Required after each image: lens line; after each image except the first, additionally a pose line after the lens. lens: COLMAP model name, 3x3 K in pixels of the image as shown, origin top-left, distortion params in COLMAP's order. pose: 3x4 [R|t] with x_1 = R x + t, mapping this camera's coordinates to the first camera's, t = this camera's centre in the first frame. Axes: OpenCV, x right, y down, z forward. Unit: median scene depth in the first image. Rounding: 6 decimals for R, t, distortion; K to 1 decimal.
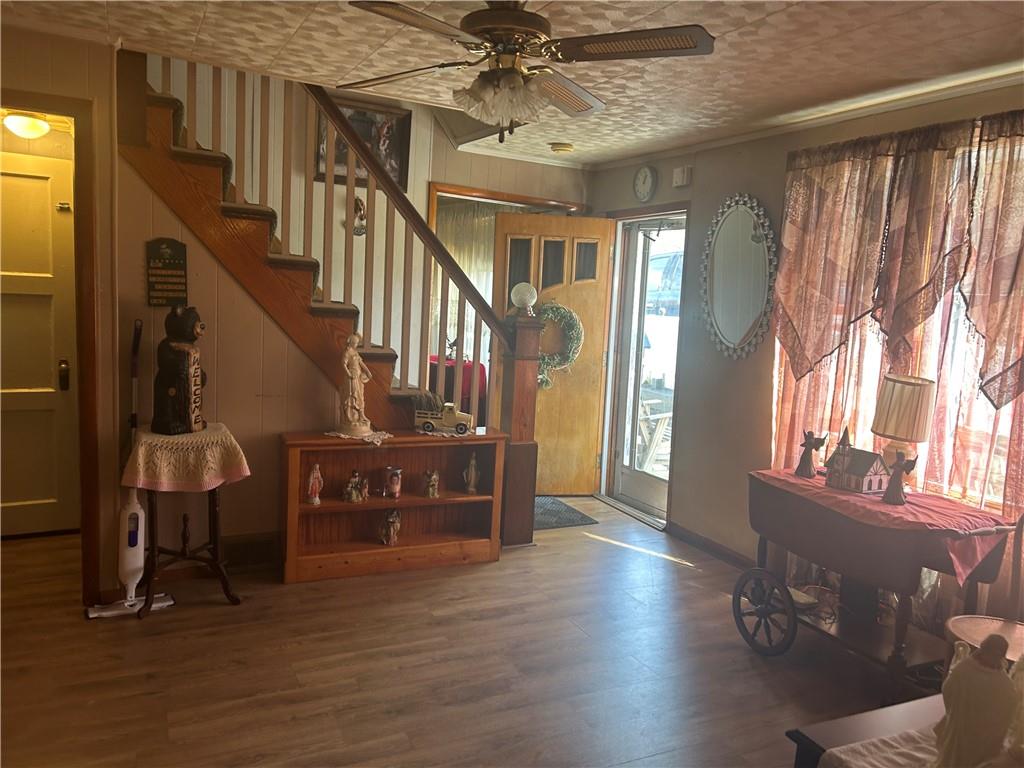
lens RADIAL K [[773.0, 0, 526.0], [0, 773.0, 382.9], [0, 0, 1]] dist [0.063374, -0.073208]
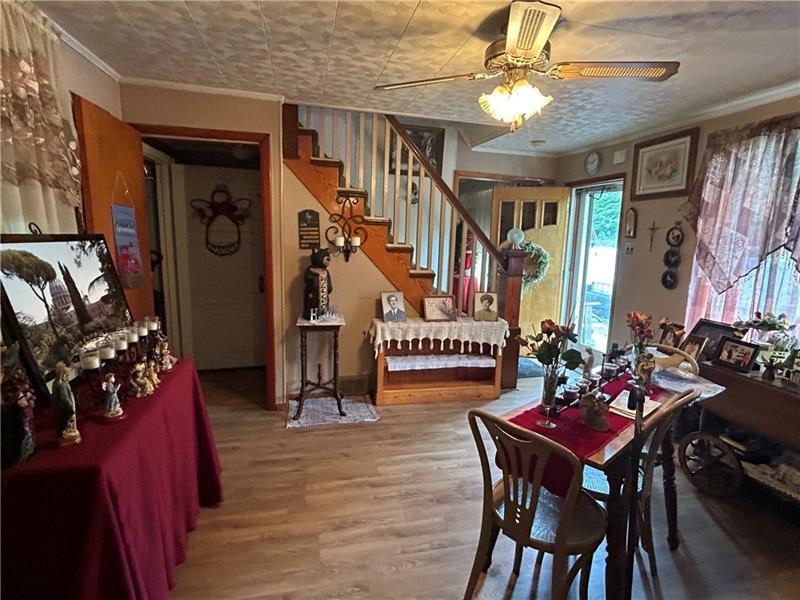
lens RADIAL K [[407.9, 0, 397.8], [0, 407.9, 296.2], [0, 0, 1]] dist [0.026201, -0.034610]
pose [[0.969815, 0.013116, -0.243488, -0.033550], [-0.004897, 0.999399, 0.034328, -0.020913], [0.243792, -0.032099, 0.969296, 0.135153]]
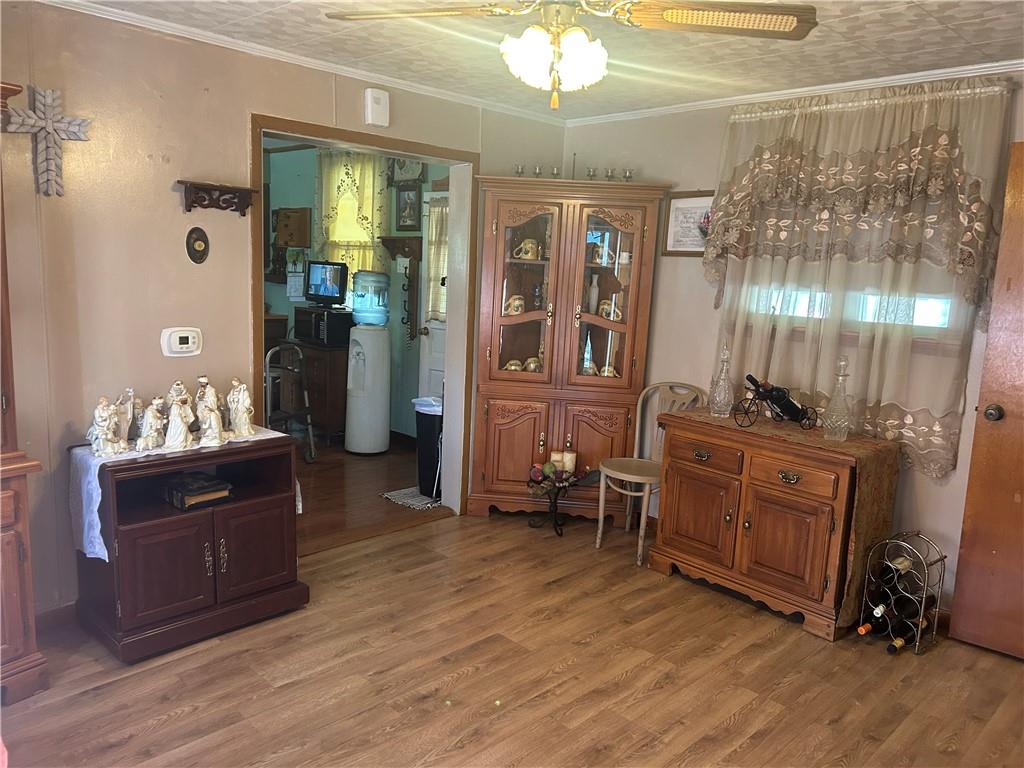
lens RADIAL K [[772.6, 0, 514.0], [0, 772.6, 388.7], [0, 0, 1]] dist [0.049707, -0.045079]
pose [[-0.940257, -0.049943, -0.336782, 0.193661], [-0.139250, 0.959075, 0.246546, -0.146780], [0.310686, 0.278714, -0.908732, 1.266220]]
